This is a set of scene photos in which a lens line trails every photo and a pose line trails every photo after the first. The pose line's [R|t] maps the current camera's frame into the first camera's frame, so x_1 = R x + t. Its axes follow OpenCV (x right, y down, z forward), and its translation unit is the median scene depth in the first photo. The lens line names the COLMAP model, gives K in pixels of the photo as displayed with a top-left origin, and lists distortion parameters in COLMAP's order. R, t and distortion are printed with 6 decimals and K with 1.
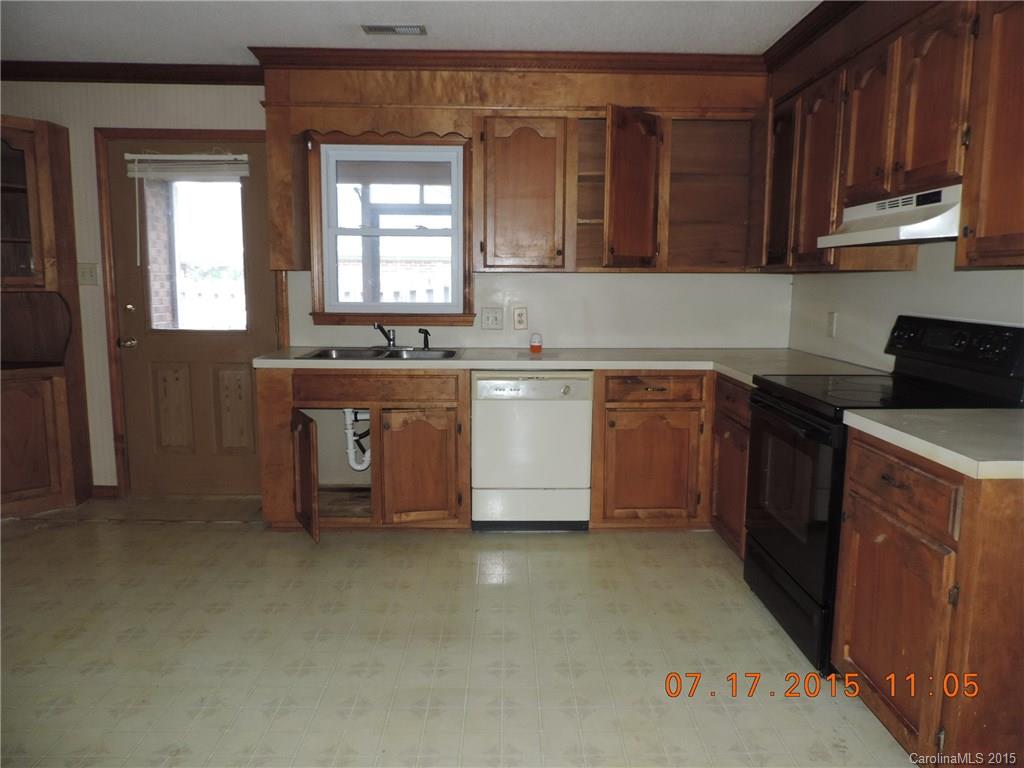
lens RADIAL K [[688.2, 0, 537.3], [0, 688.2, 387.5], [0, 0, 1]] dist [0.000282, 0.000388]
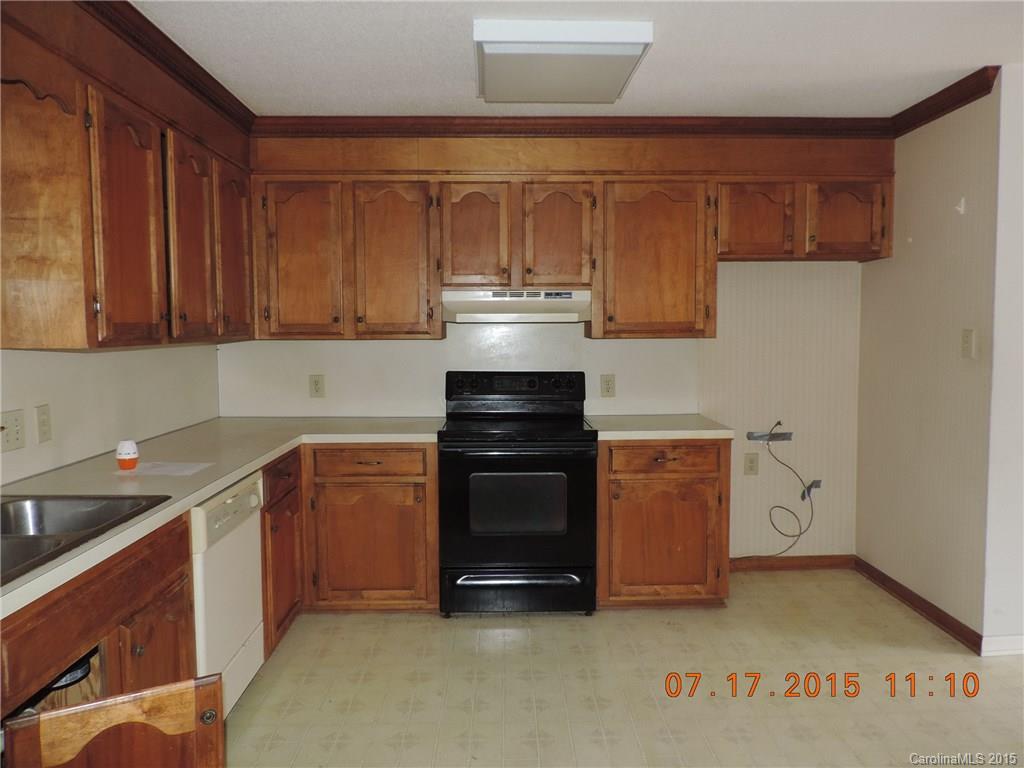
lens RADIAL K [[688.2, 0, 537.3], [0, 688.2, 387.5], [0, 0, 1]] dist [0.000282, 0.000388]
pose [[0.013253, -0.054563, 0.998422, -0.996285], [0.138243, 0.989021, 0.052214, -0.146342], [-0.990310, 0.137332, 0.020650, 1.002425]]
